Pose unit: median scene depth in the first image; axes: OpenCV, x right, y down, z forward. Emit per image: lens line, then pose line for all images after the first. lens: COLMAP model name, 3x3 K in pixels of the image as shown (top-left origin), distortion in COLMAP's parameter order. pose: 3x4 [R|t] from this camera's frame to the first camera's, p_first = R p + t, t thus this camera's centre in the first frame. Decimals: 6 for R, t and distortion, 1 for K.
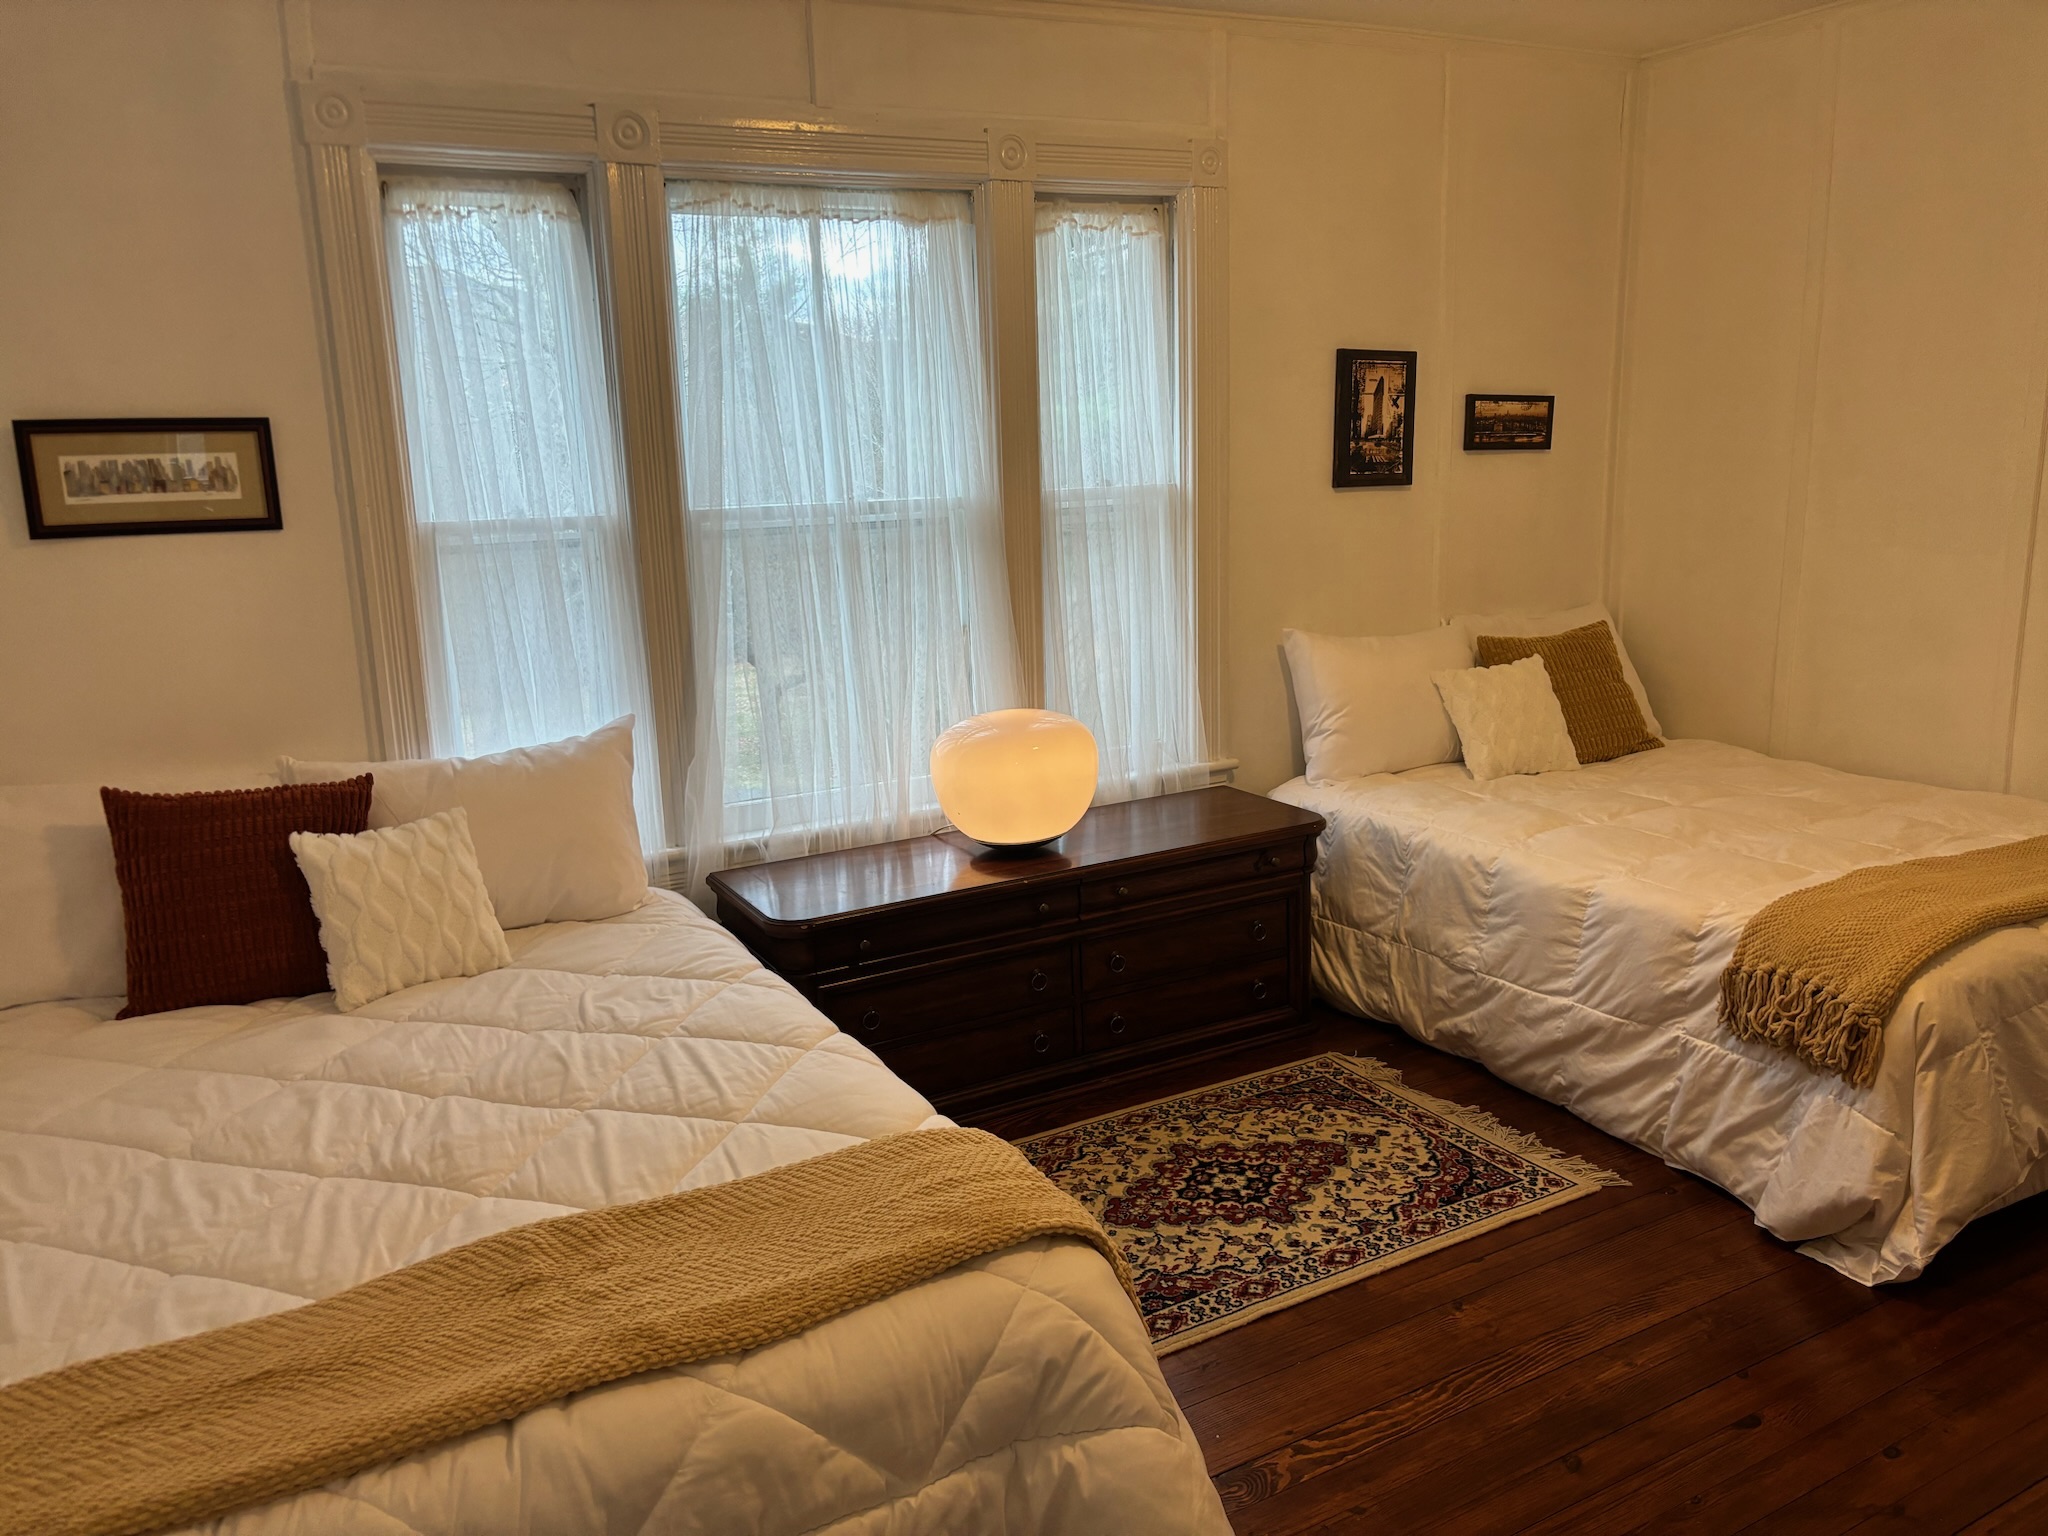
lens RADIAL K [[1646.9, 0, 1052.7], [0, 1646.9, 801.5], [0, 0, 1]] dist [-0.054180, 0.154824]
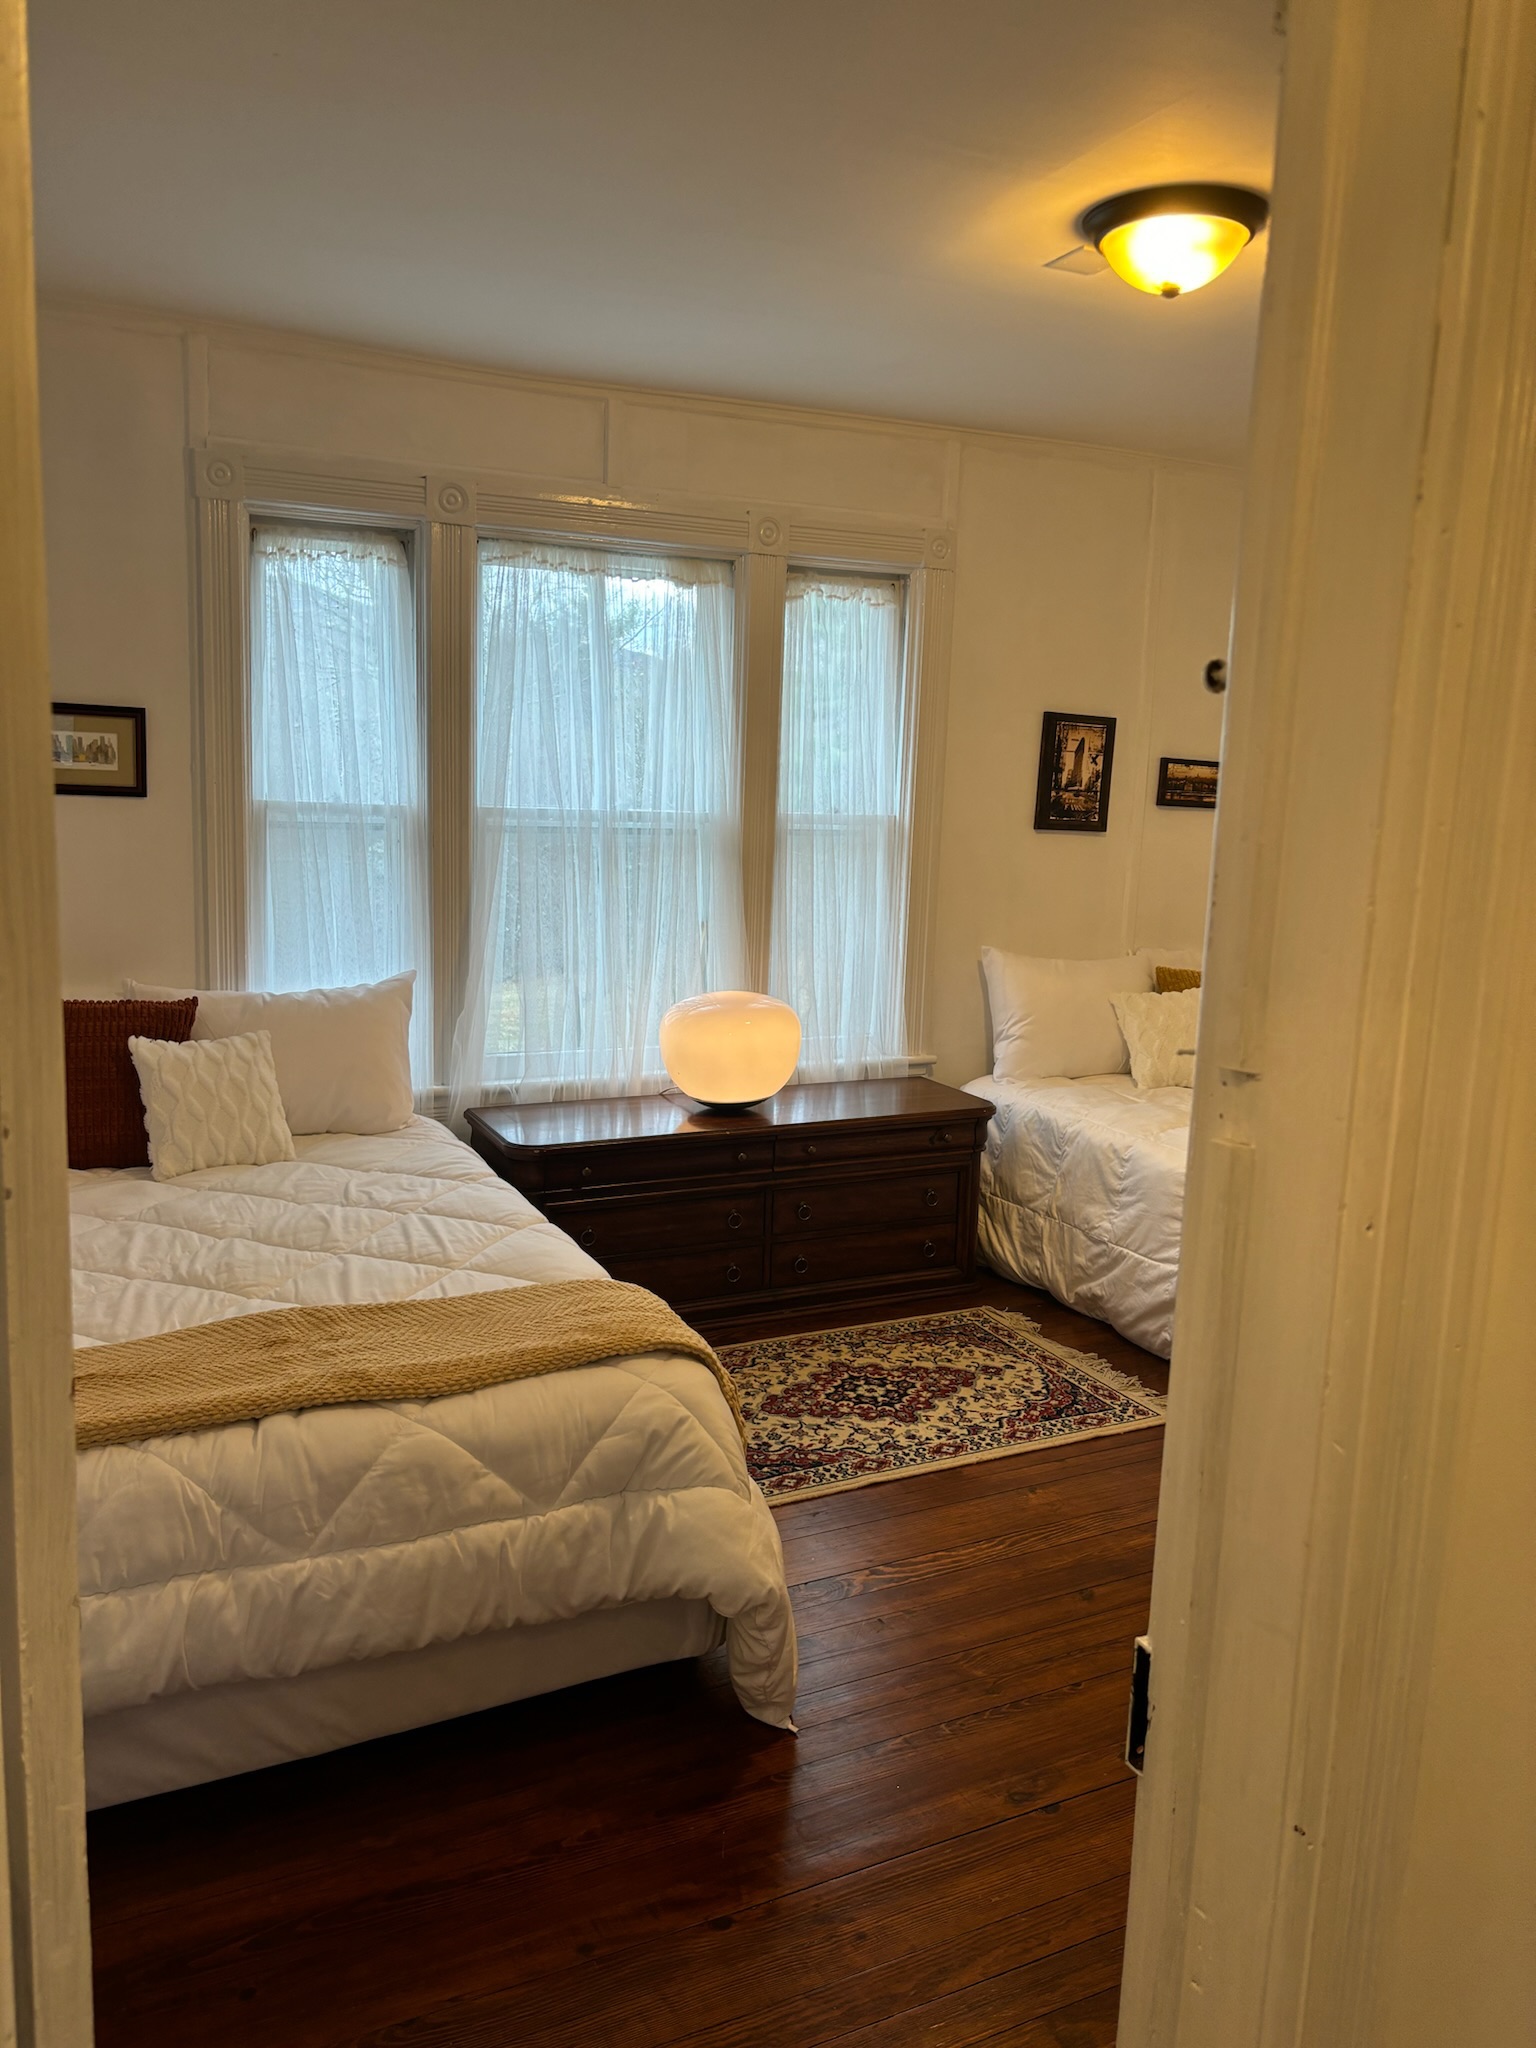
lens RADIAL K [[1535.5, 0, 768.0], [0, 1535.5, 1024.0], [0, 0, 1]] dist [0.000066, -0.002296]
pose [[0.996604, 0.074178, -0.035757, 0.049411], [-0.076071, 0.995593, -0.054851, 0.030368], [0.031530, 0.057384, 0.997854, -0.123488]]
